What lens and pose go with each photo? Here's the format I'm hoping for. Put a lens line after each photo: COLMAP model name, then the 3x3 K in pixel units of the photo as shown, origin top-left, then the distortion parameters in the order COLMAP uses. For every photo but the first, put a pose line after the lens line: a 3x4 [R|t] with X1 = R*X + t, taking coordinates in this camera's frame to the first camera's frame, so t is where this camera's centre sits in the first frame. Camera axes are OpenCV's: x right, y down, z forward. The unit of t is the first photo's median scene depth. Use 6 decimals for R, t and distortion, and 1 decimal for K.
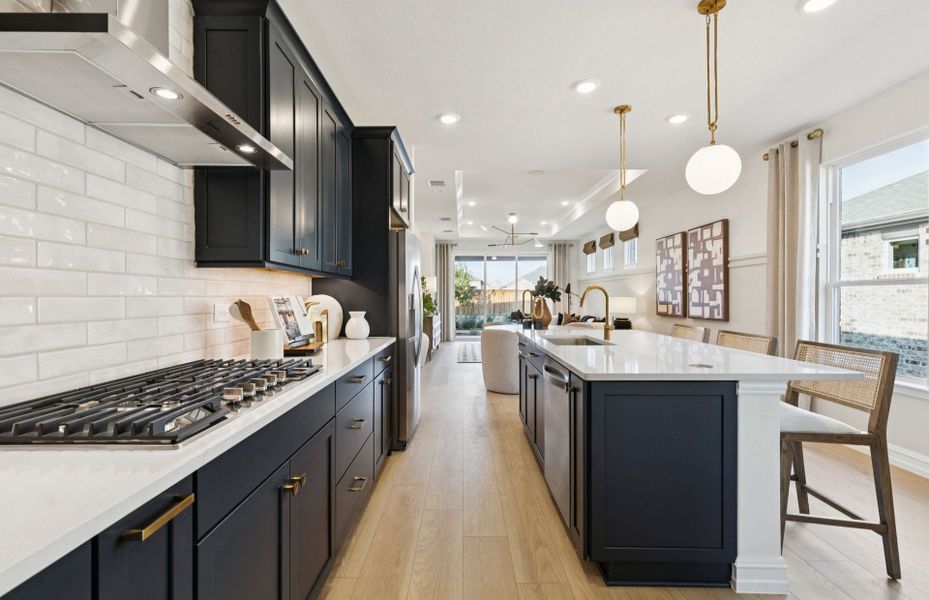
lens RADIAL K [[424.3, 0, 460.0], [0, 424.3, 298.3], [0, 0, 1]] dist [0.023193, -0.000083]
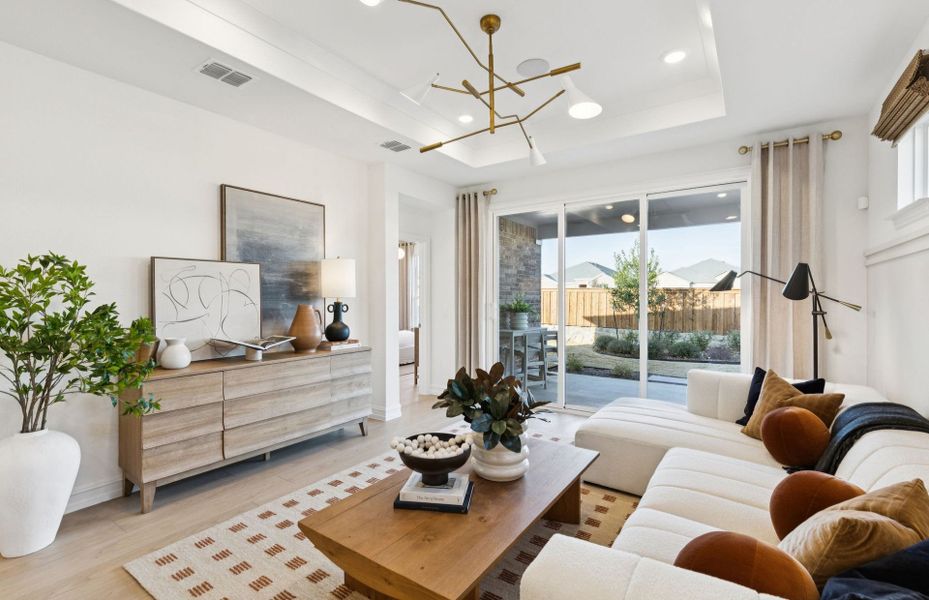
lens RADIAL K [[424.3, 0, 460.0], [0, 424.3, 298.3], [0, 0, 1]] dist [0.023193, -0.000083]
pose [[0.823184, -0.000306, -0.567775, 0.418614], [0.000440, 1.000000, 0.000099, -0.021899], [0.567775, -0.000331, 0.823184, 1.150370]]
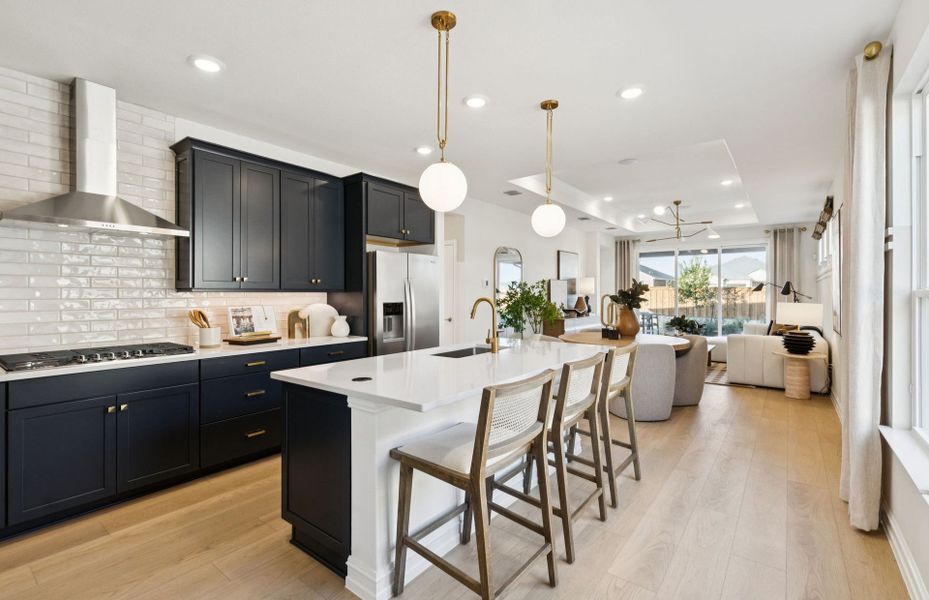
lens RADIAL K [[423.6, 0, 462.2], [0, 423.6, 291.0], [0, 0, 1]] dist [0.009003, -0.000125]
pose [[0.792821, -0.004169, -0.609441, 0.465195], [-0.001177, 0.999964, -0.008372, -0.019847], [0.609454, 0.007355, 0.792787, 0.096472]]
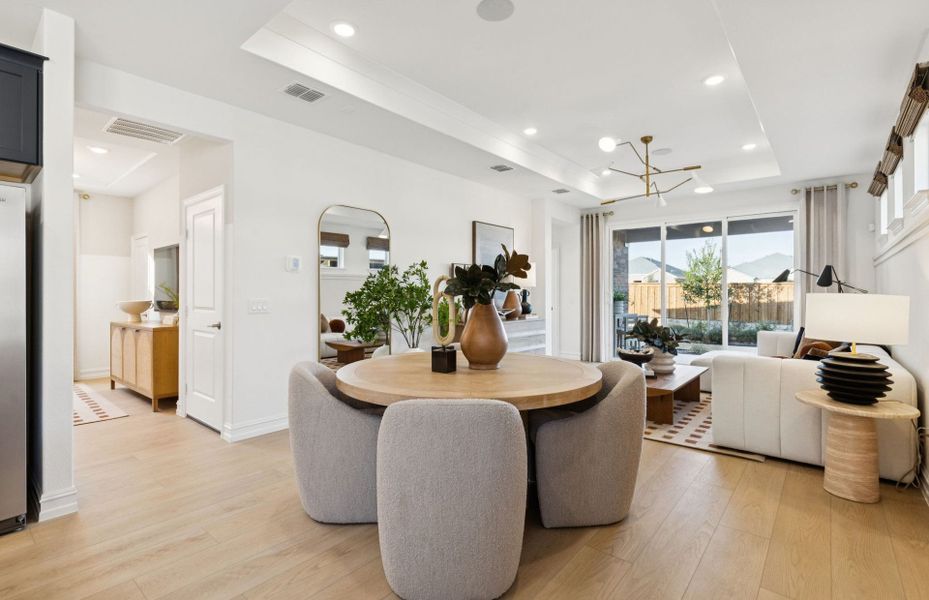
lens RADIAL K [[437.5, 0, 456.8], [0, 437.5, 289.9], [0, 0, 1]] dist [-0.002386, 0.001060]
pose [[0.761257, -0.006772, -0.648415, 0.461836], [-0.001750, 0.999920, -0.012498, -0.001414], [0.648448, 0.010648, 0.761184, 0.652339]]
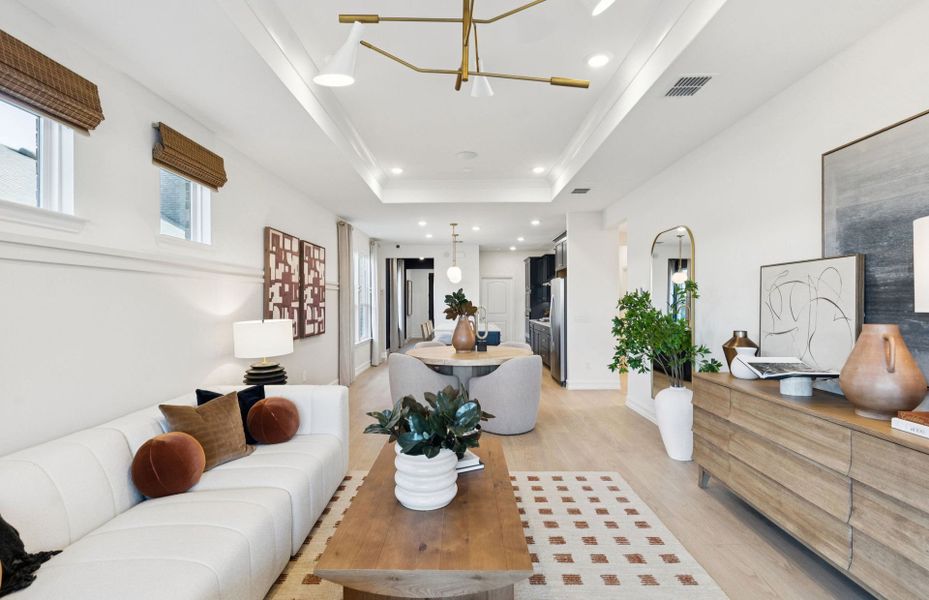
lens RADIAL K [[424.3, 0, 460.0], [0, 424.3, 298.3], [0, 0, 1]] dist [0.023193, -0.000083]
pose [[-0.999980, 0.004361, -0.004564, 0.203198], [0.004374, 0.999986, -0.002945, -0.032591], [0.004551, -0.002965, -0.999985, 1.841887]]
